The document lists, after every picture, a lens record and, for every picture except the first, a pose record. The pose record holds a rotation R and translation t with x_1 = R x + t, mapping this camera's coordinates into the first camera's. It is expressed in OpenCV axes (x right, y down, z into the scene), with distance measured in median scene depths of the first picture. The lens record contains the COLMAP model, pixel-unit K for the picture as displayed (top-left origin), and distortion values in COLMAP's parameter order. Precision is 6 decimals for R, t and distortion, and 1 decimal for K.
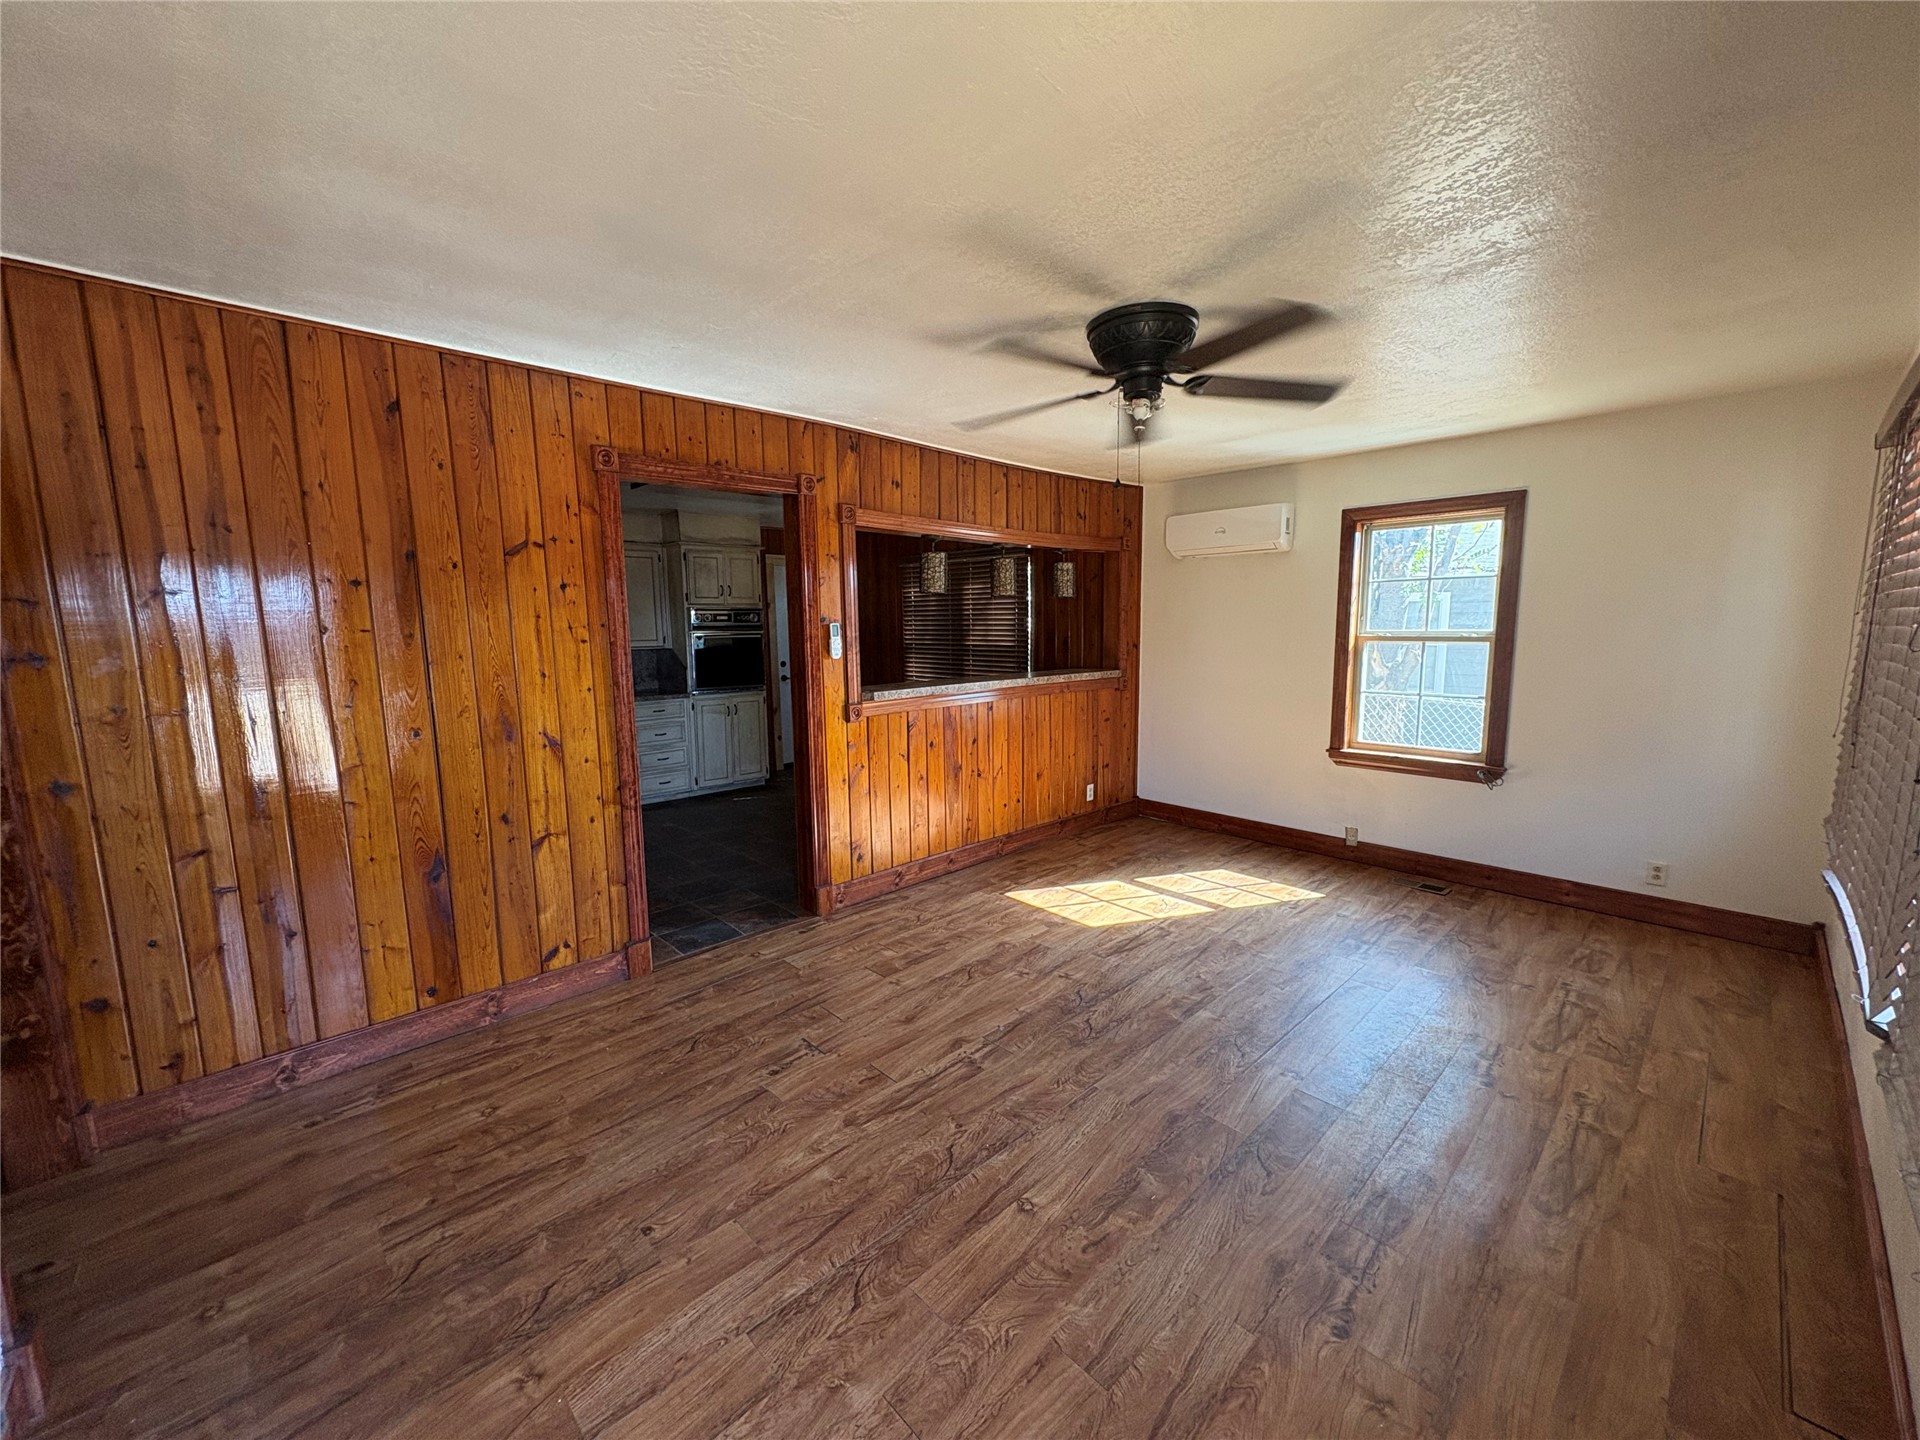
lens RADIAL K [[764.3, 0, 959.6], [0, 764.3, 722.5], [0, 0, 1]] dist [-0.000591, 0.000467]
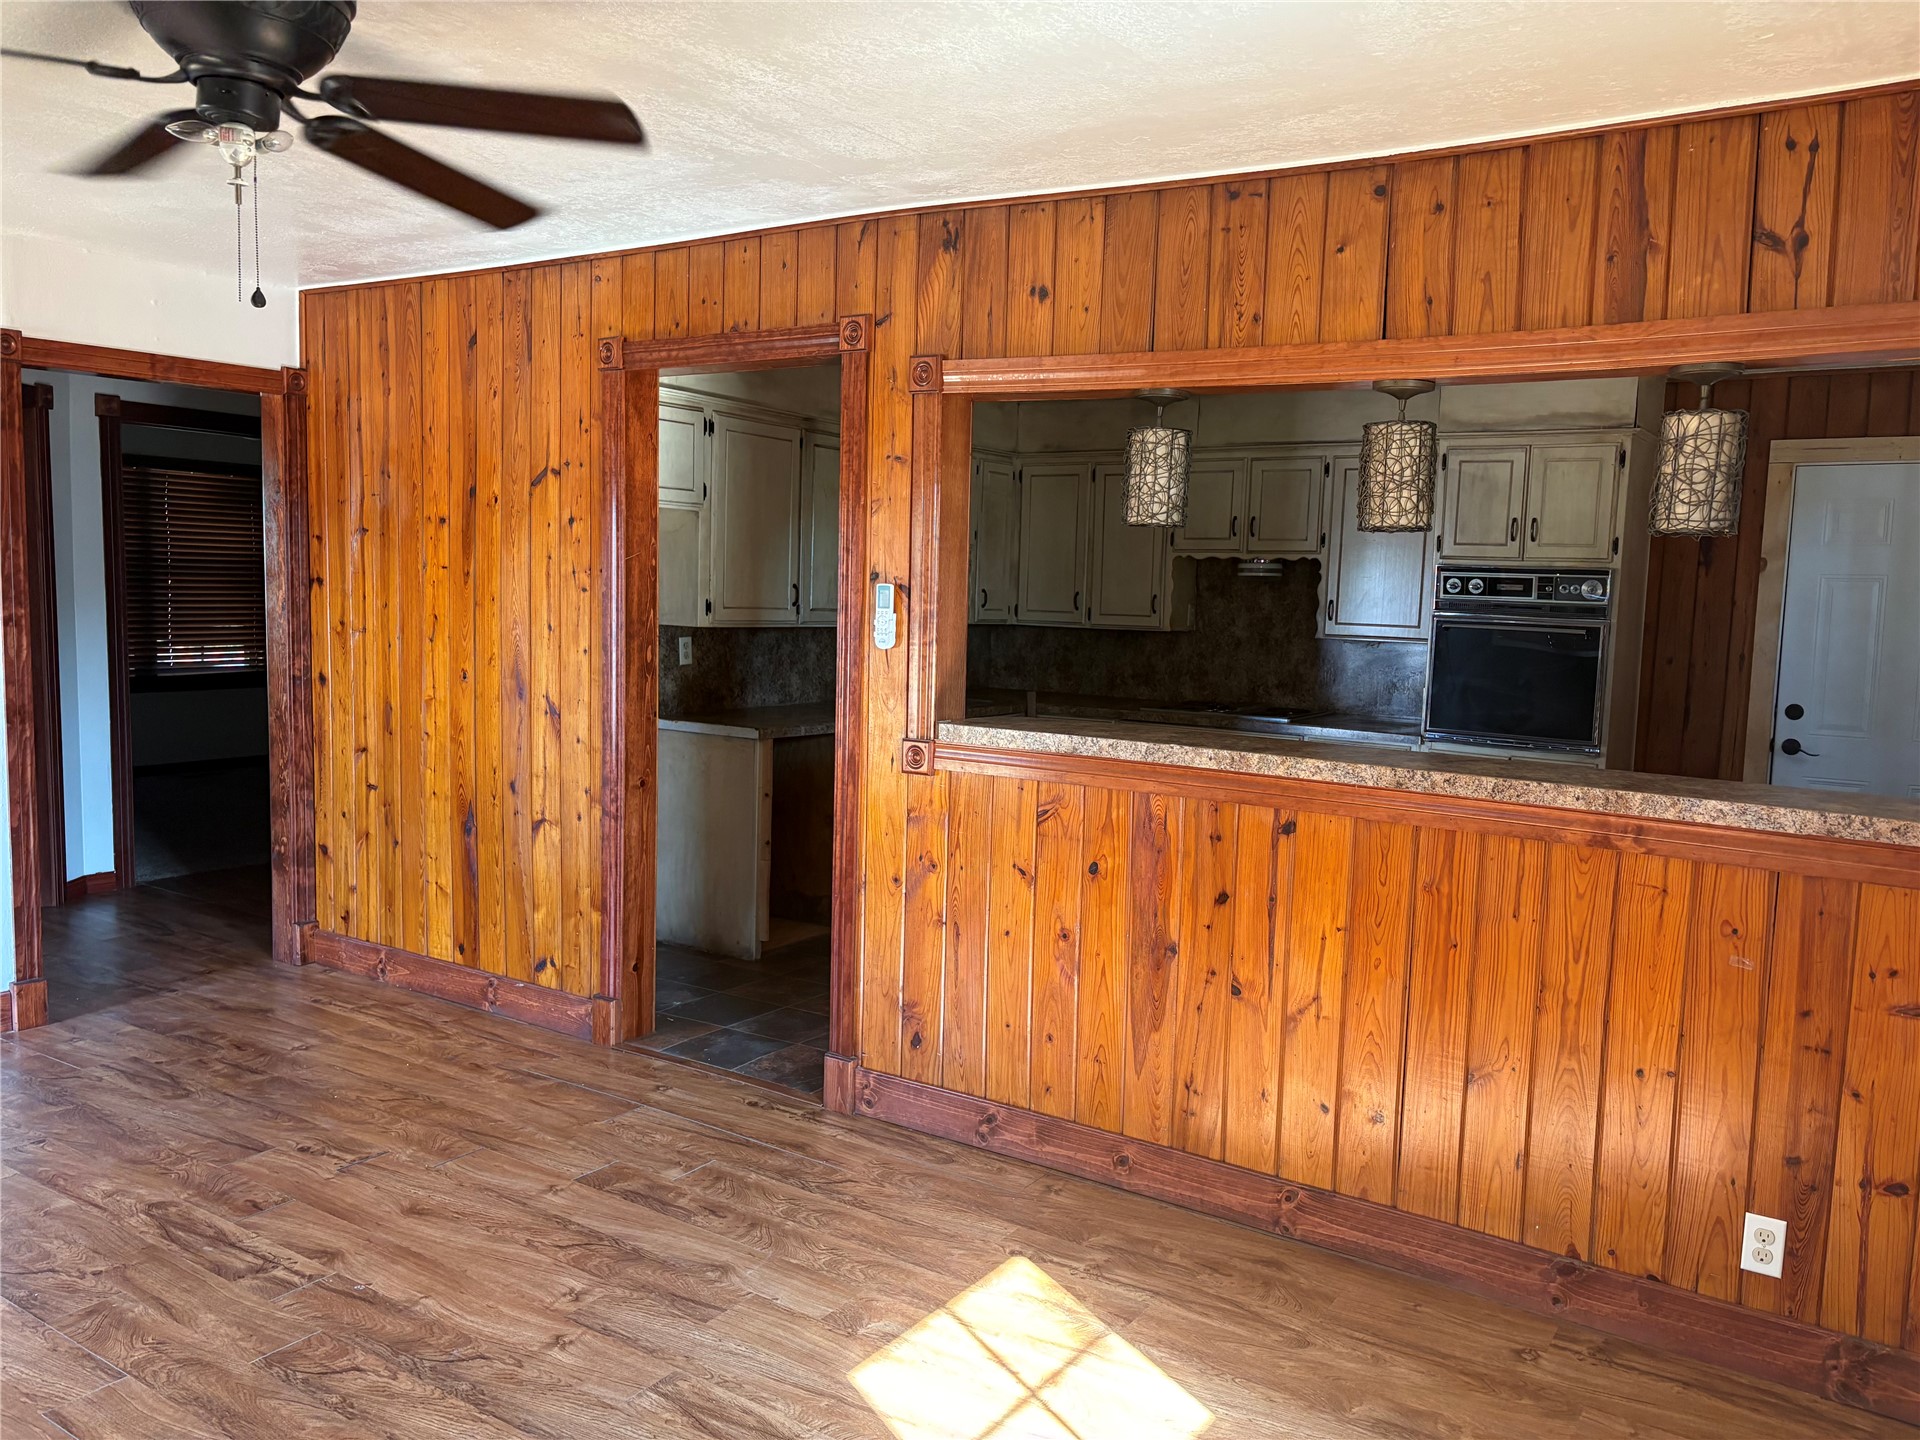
lens RADIAL K [[1447.6, 0, 963.7], [0, 1447.6, 733.7], [0, 0, 1]] dist [0.041742, -0.046966]
pose [[0.218932, 0.122259, -0.968051, 0.956584], [-0.164342, 0.982566, 0.086925, -0.139057], [0.961801, 0.140061, 0.235207, 0.936786]]
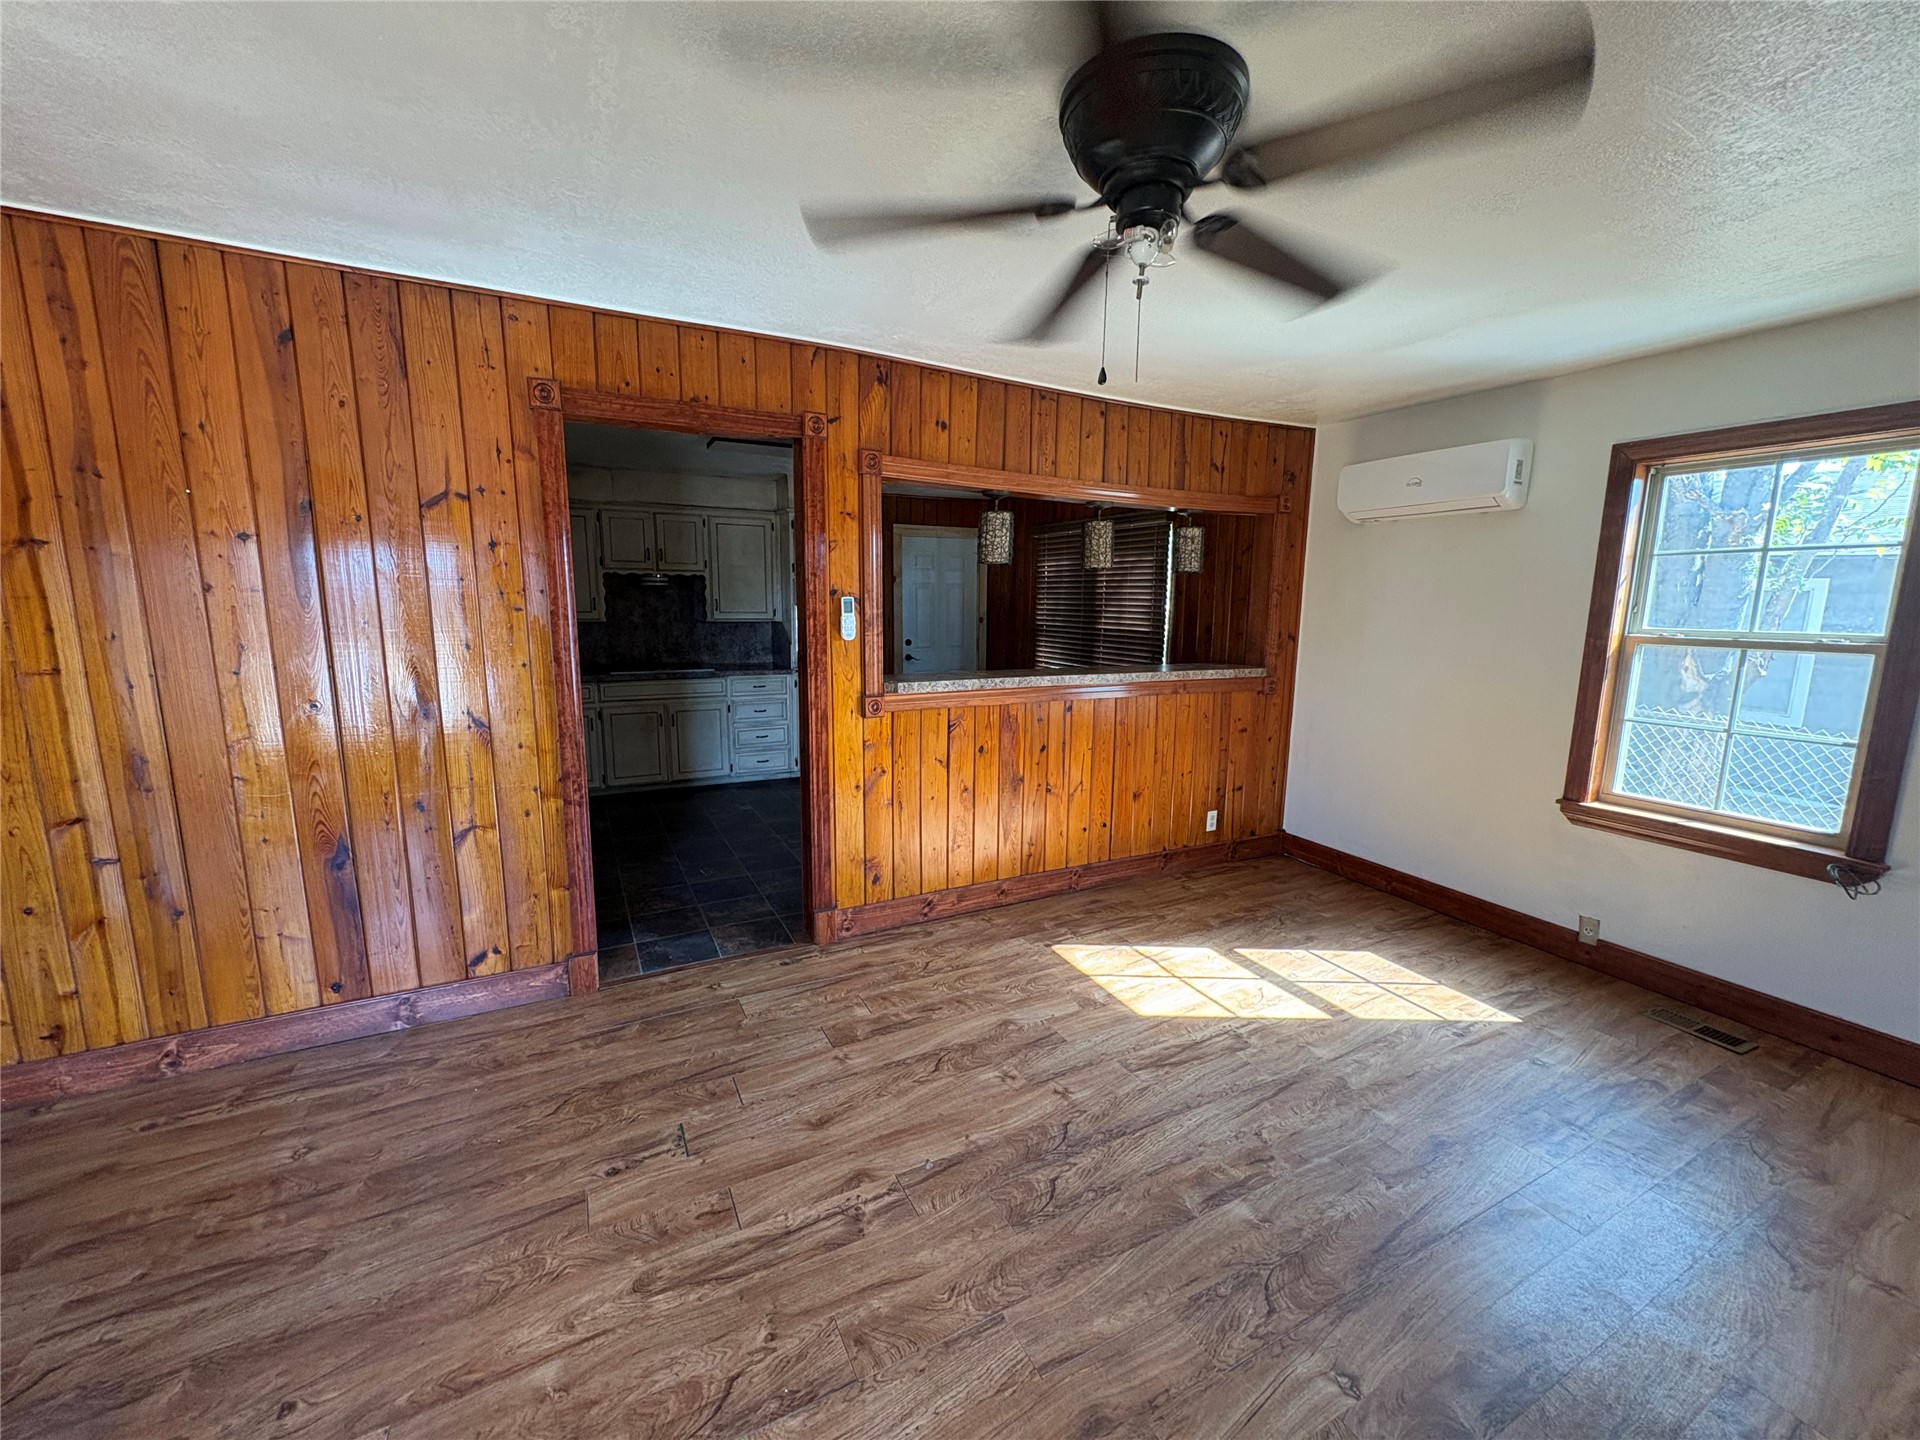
lens RADIAL K [[764.3, 0, 957.9], [0, 764.3, 721.8], [0, 0, 1]] dist [-0.000591, 0.000467]
pose [[0.959064, 0.068567, -0.274762, 0.209238], [-0.061531, 0.997521, 0.034155, -0.035241], [0.276422, -0.015851, 0.960906, 0.272171]]
